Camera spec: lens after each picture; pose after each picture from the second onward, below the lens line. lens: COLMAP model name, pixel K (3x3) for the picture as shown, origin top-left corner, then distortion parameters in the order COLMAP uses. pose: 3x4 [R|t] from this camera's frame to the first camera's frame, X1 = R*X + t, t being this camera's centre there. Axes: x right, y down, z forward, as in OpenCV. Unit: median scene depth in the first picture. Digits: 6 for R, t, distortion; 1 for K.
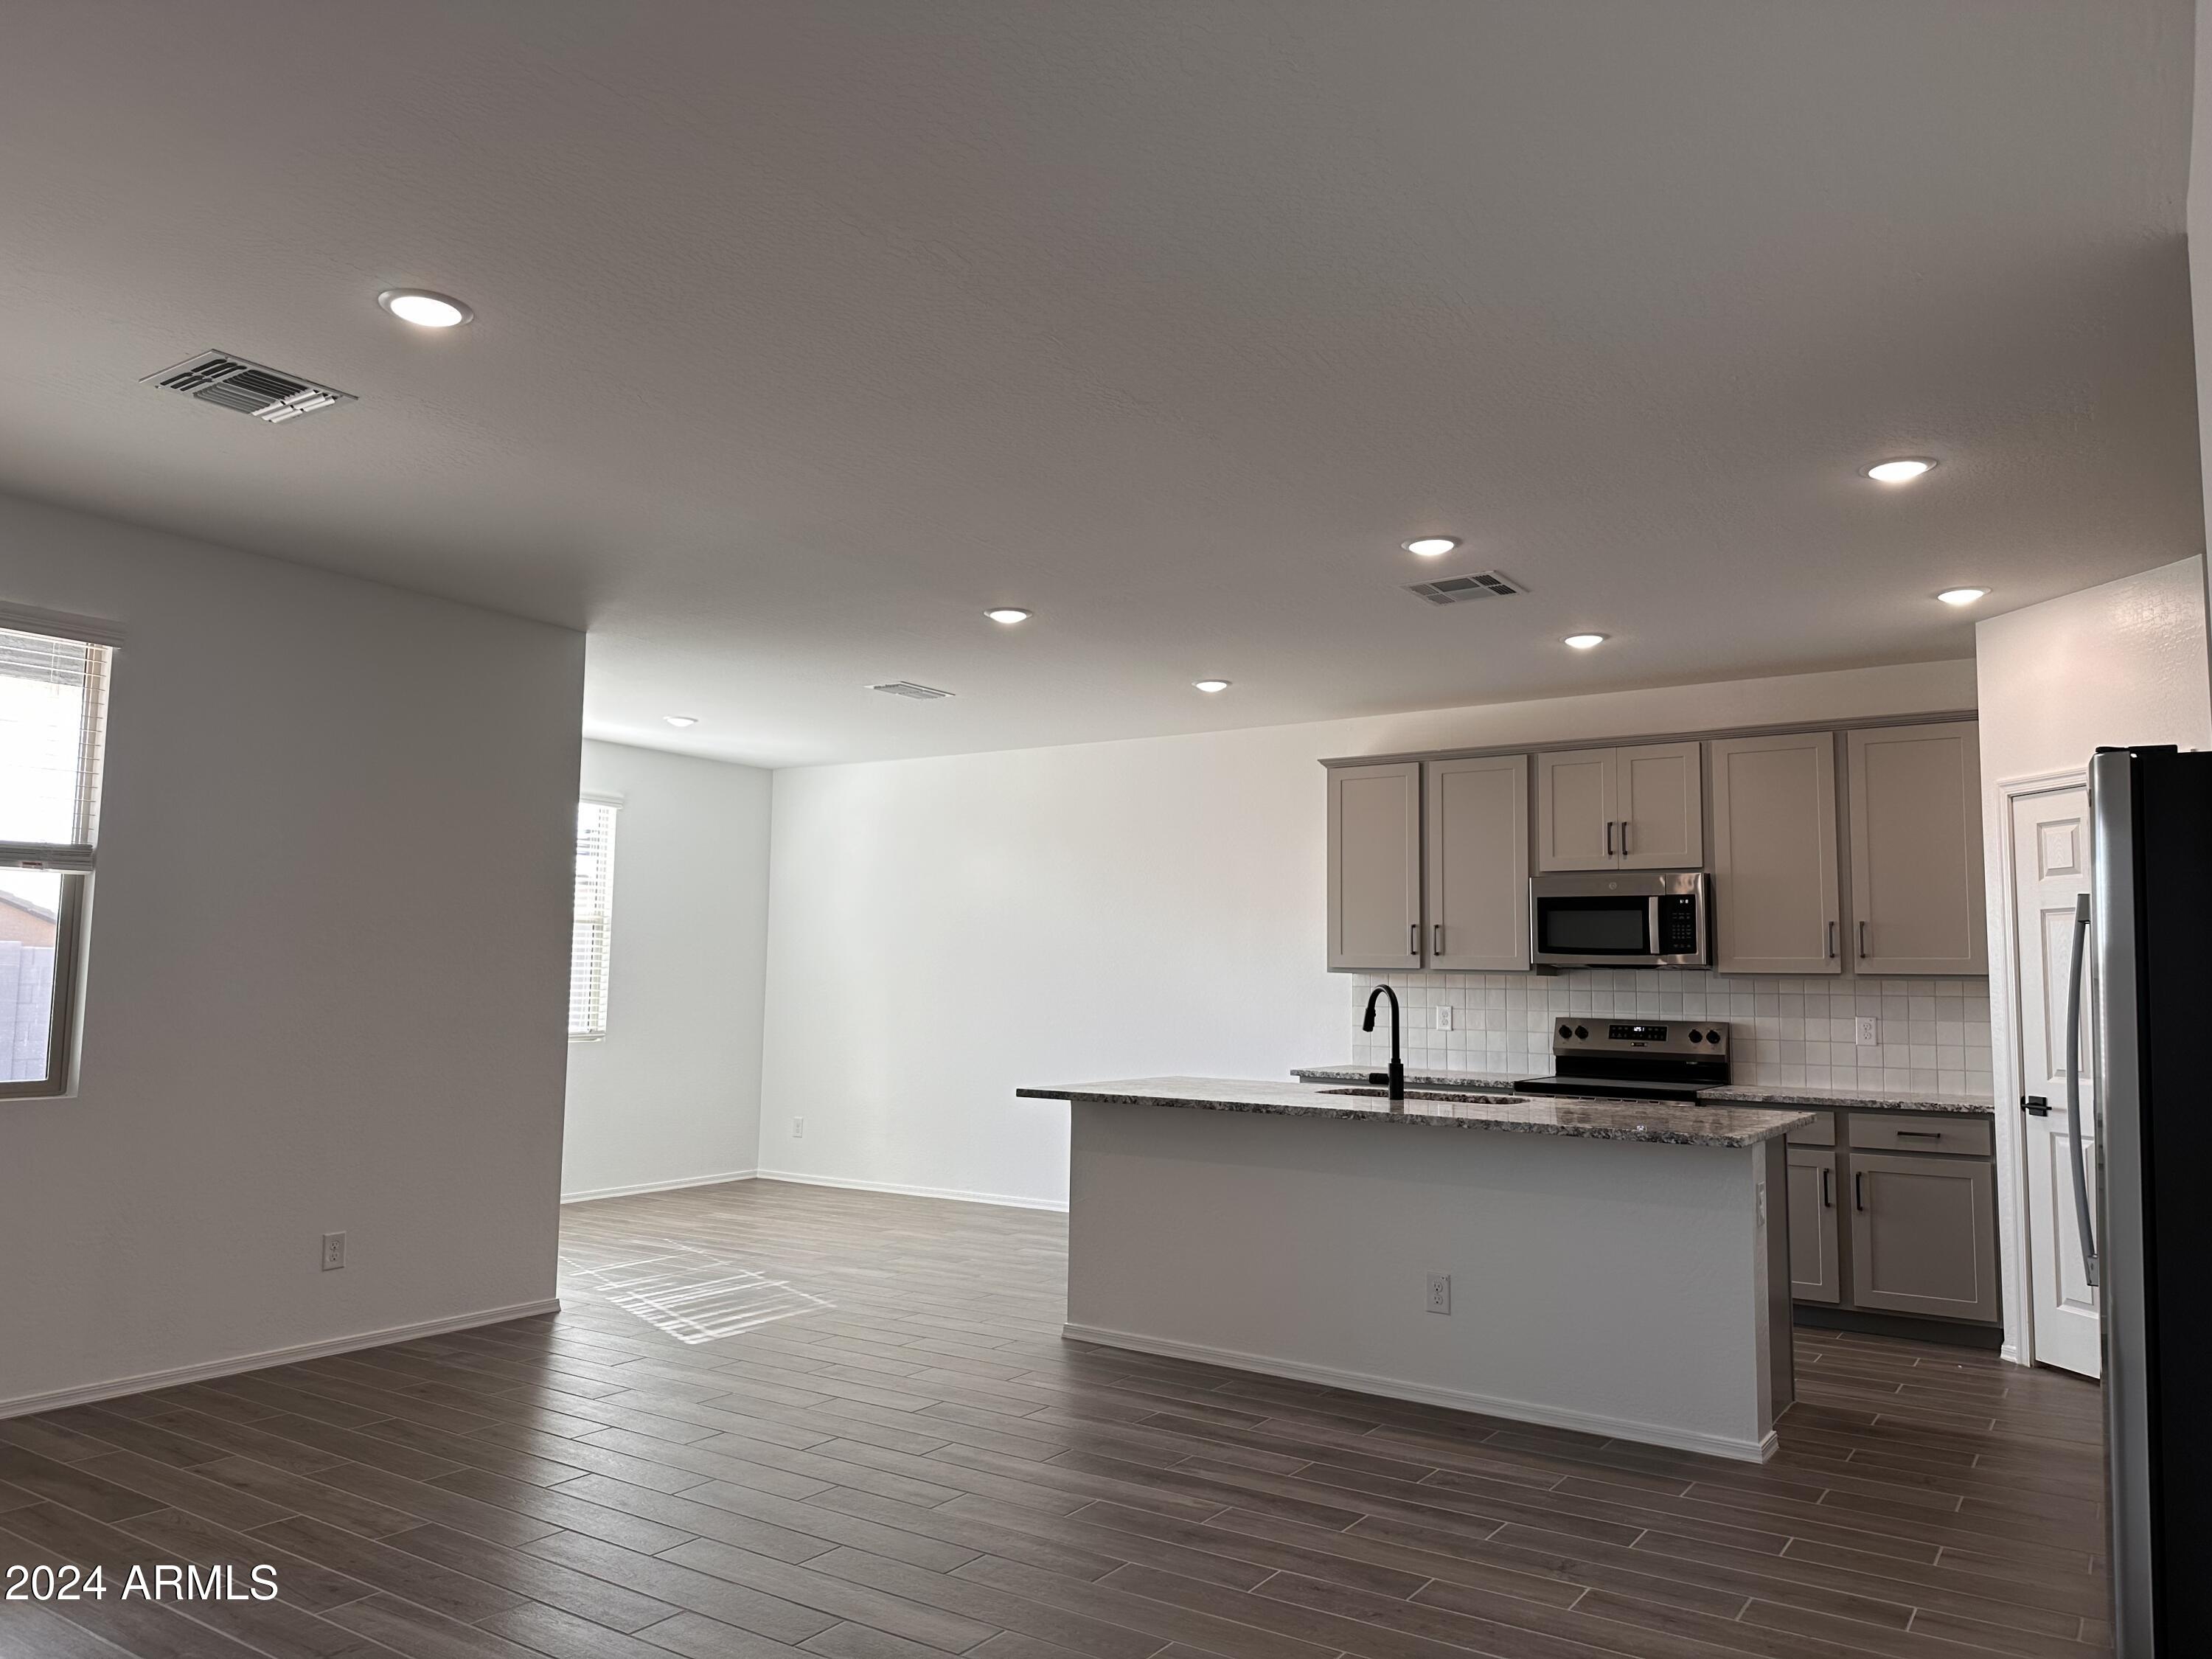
lens RADIAL K [[1560.6, 0, 1099.5], [0, 1560.6, 824.3], [0, 0, 1]] dist [-0.025652, -0.000447]
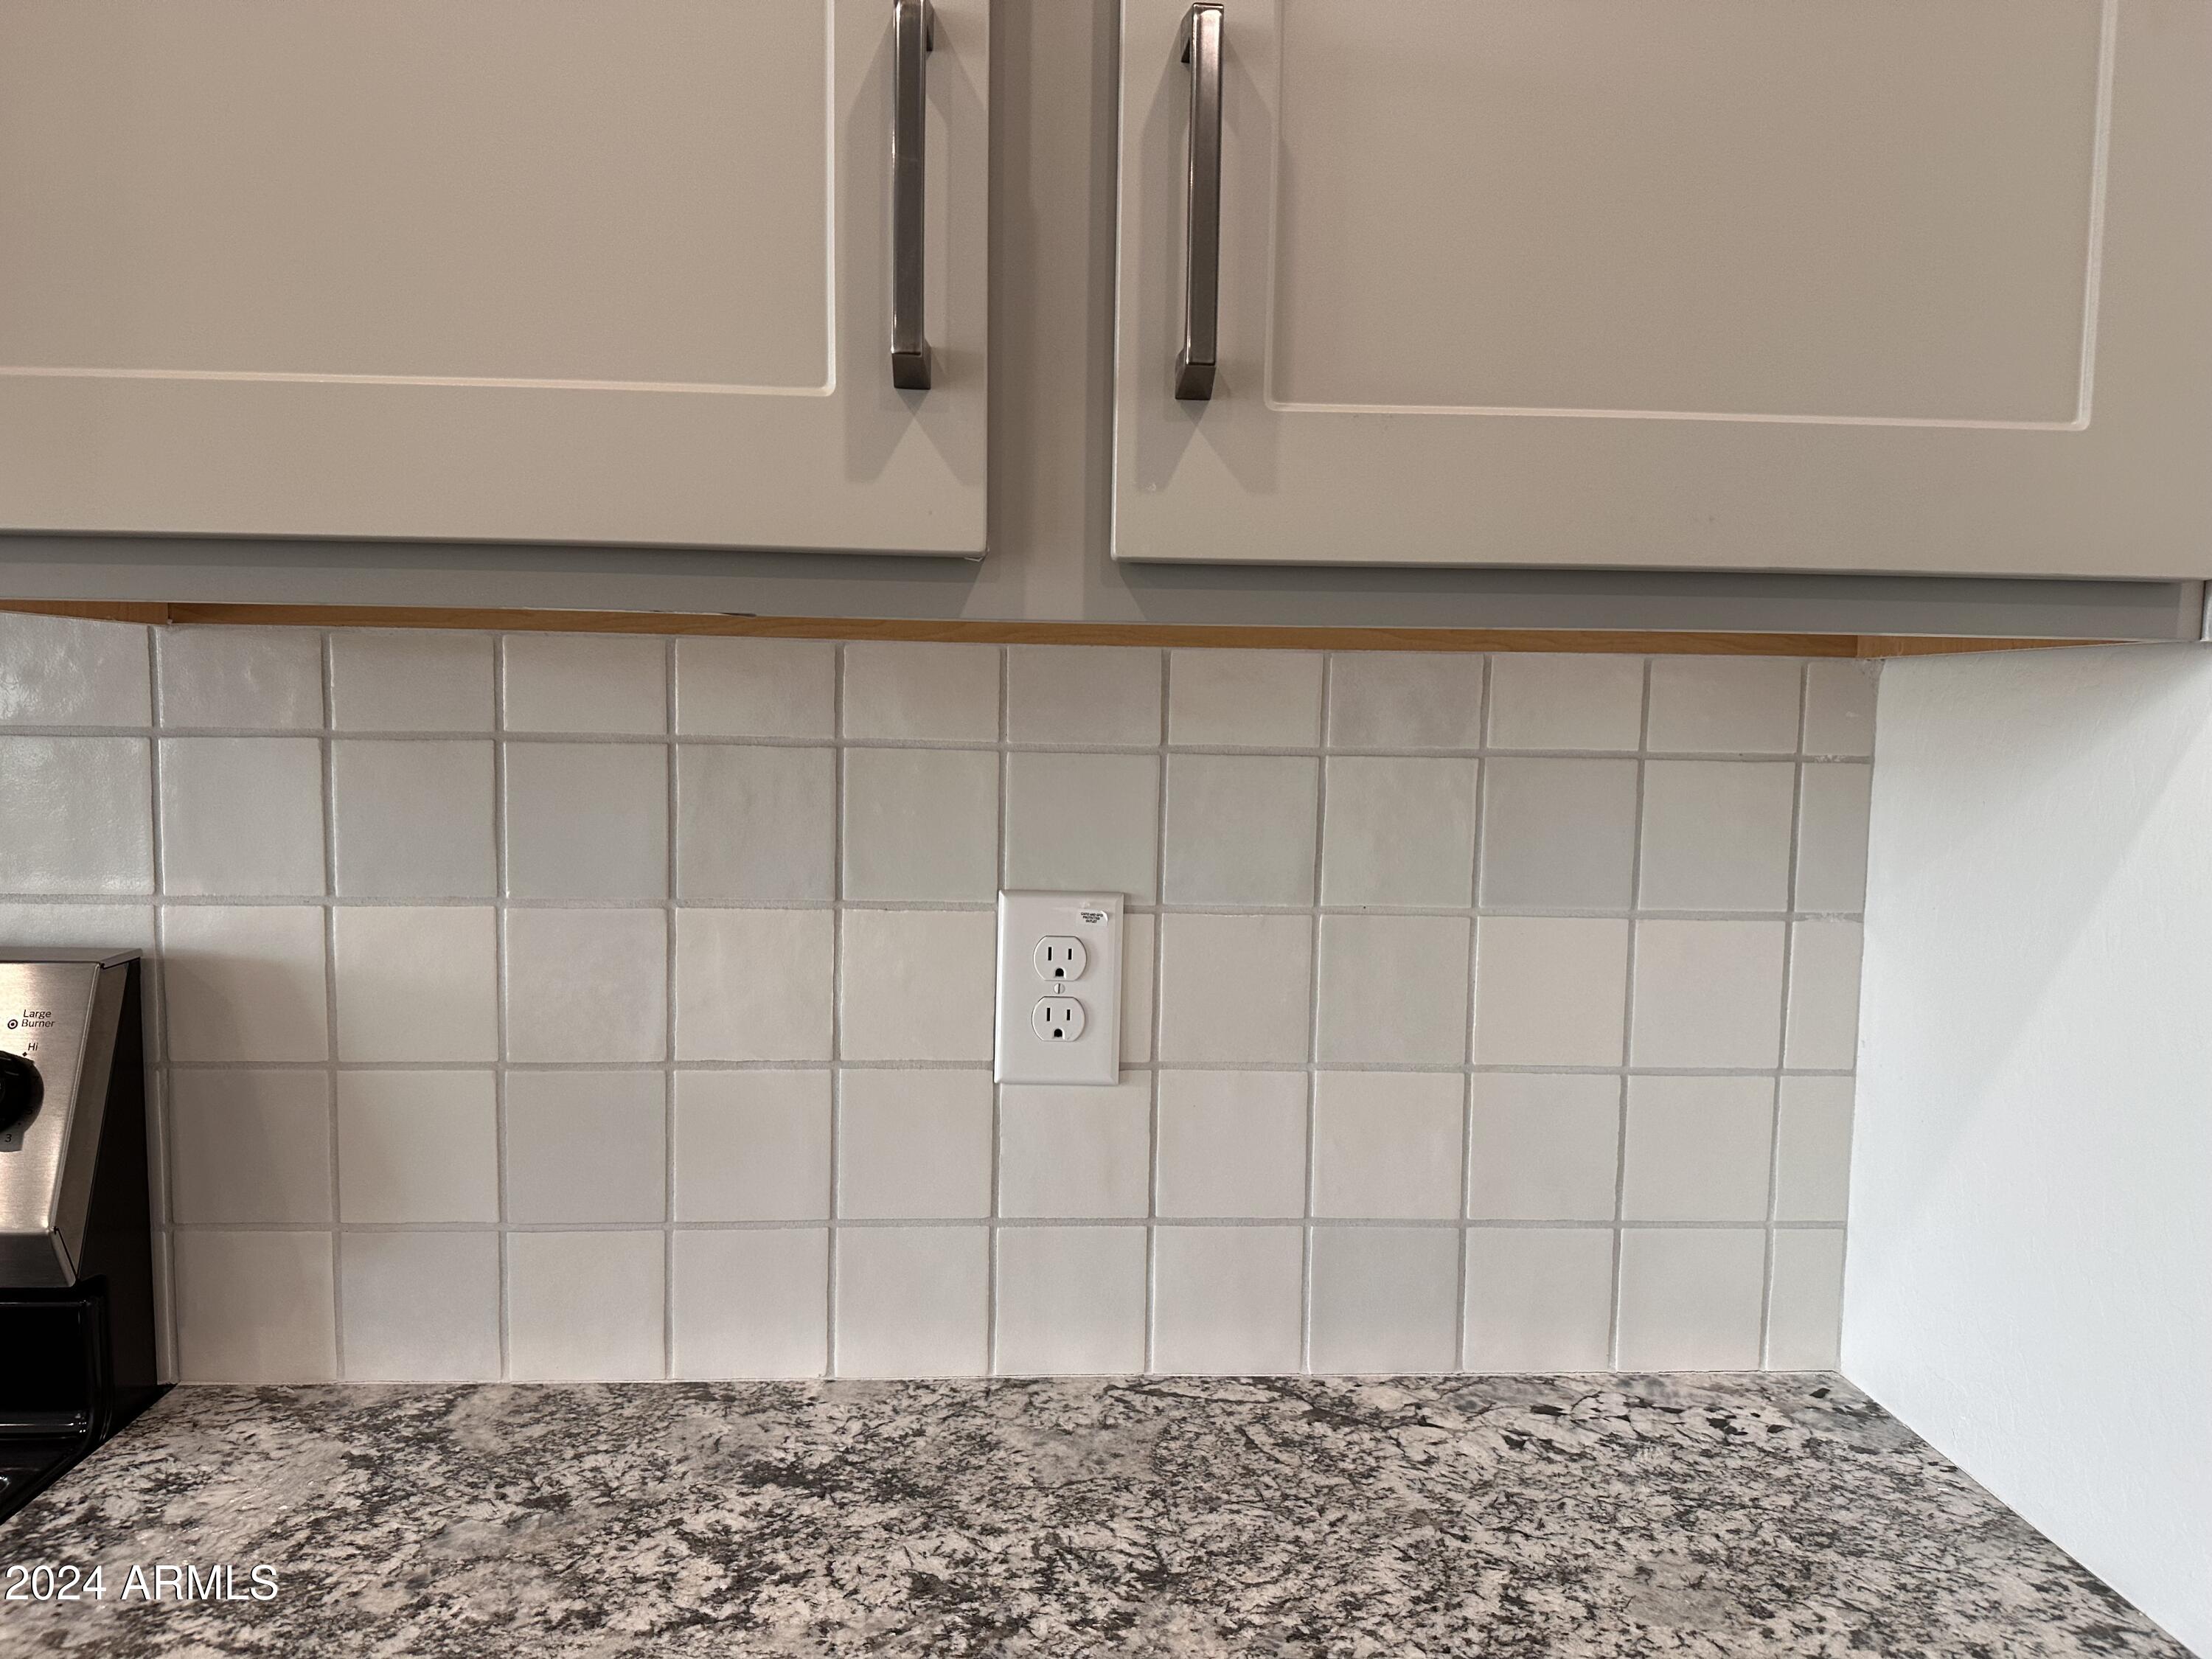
lens RADIAL K [[1560.6, 0, 1100.2], [0, 1560.6, 830.4], [0, 0, 1]] dist [-0.025652, -0.000447]
pose [[0.798340, -0.043833, 0.600610, 0.410263], [-0.067846, 0.984451, 0.162028, 0.094351], [-0.598373, -0.170103, 0.782953, 0.887056]]
